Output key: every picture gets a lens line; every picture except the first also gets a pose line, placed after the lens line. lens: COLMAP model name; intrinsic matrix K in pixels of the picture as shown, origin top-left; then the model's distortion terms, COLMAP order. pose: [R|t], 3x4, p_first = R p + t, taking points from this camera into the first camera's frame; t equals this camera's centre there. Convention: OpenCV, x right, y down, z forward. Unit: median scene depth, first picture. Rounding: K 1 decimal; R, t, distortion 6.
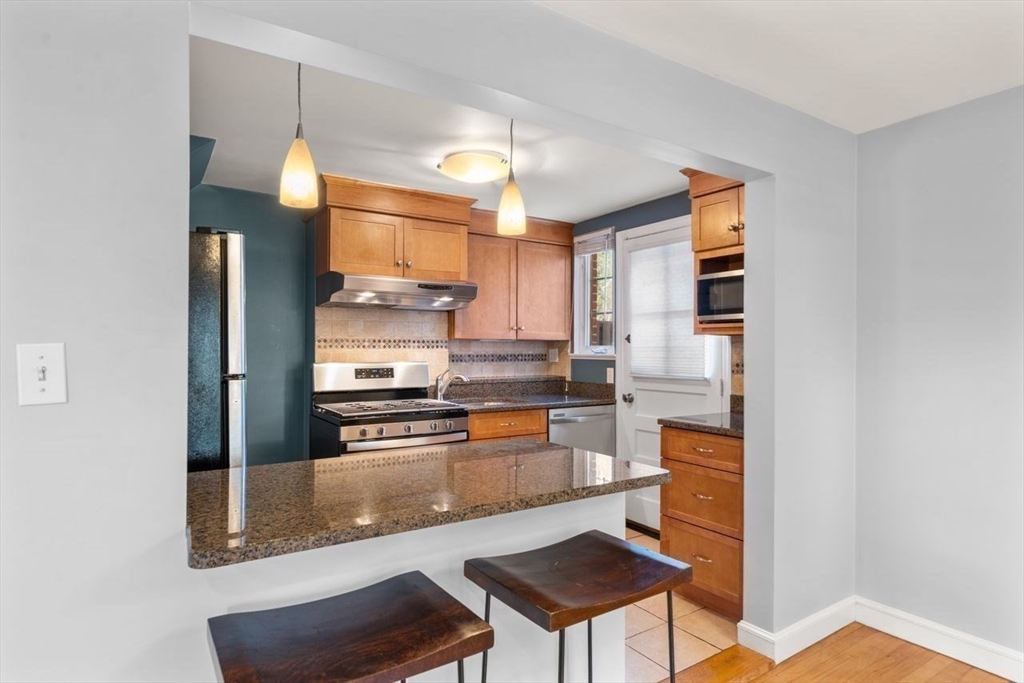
lens RADIAL K [[564.2, 0, 512.0], [0, 564.2, 341.5], [0, 0, 1]] dist [-0.004600, -0.000601]
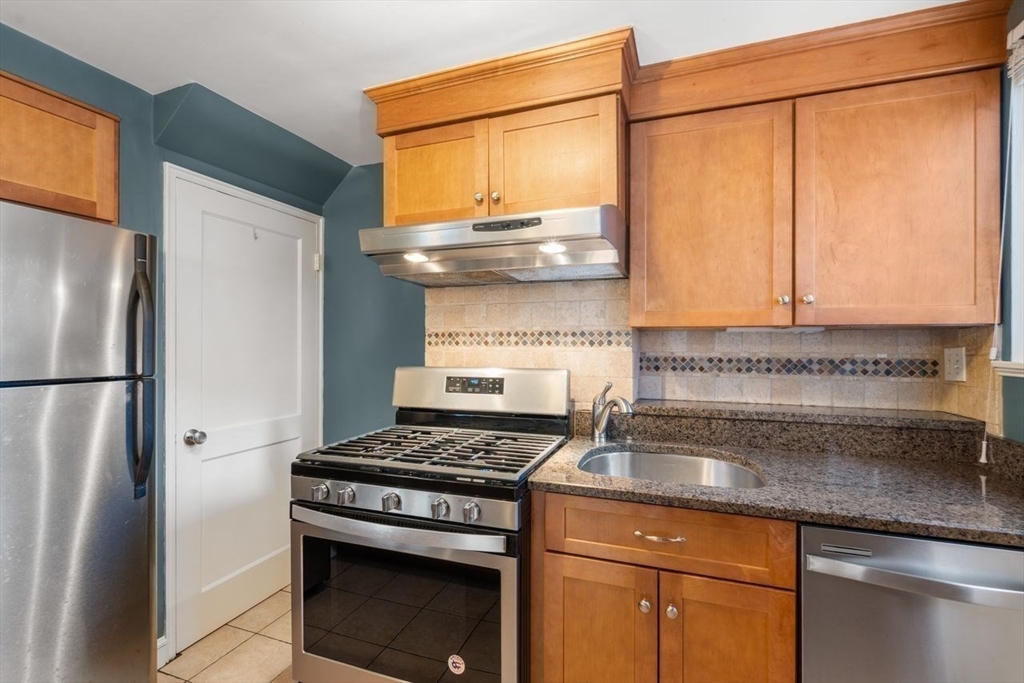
lens RADIAL K [[454.8, 0, 513.0], [0, 454.8, 343.9], [0, 0, 1]] dist [-0.001804, -0.000184]
pose [[0.599379, -0.001757, -0.800464, 0.173505], [0.007849, 0.999962, 0.003683, 0.007919], [0.800427, -0.008491, 0.599370, 0.667054]]
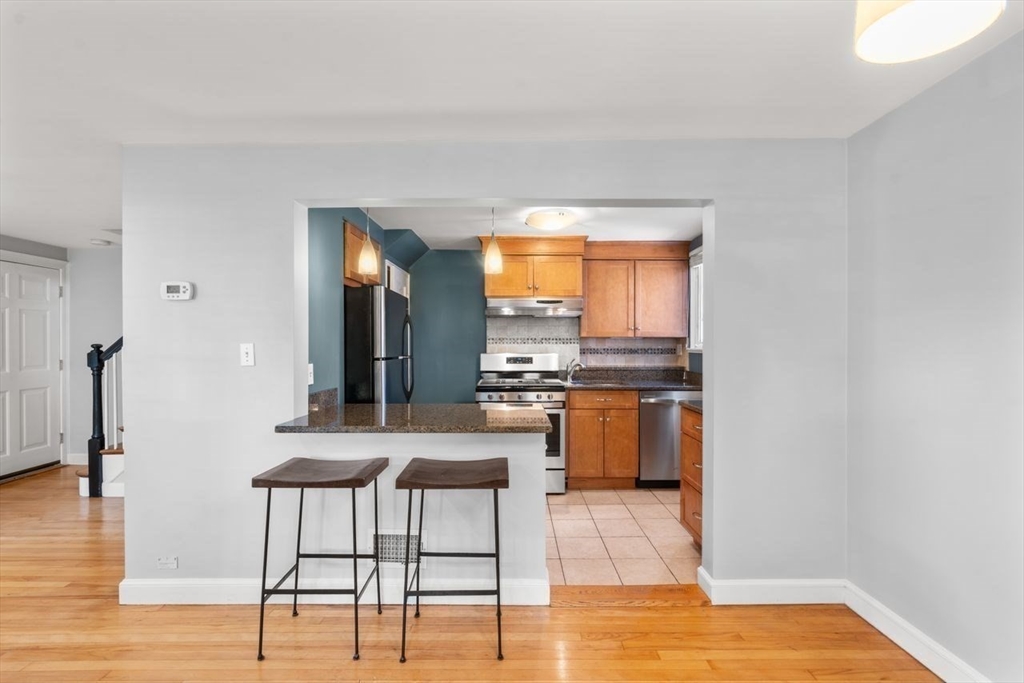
lens RADIAL K [[454.8, 0, 513.0], [0, 454.8, 343.9], [0, 0, 1]] dist [-0.001804, -0.000184]
pose [[0.836144, -0.000382, -0.548511, 0.377701], [0.007717, 0.999909, 0.011068, -0.001785], [0.548456, -0.013487, 0.836070, -0.029507]]
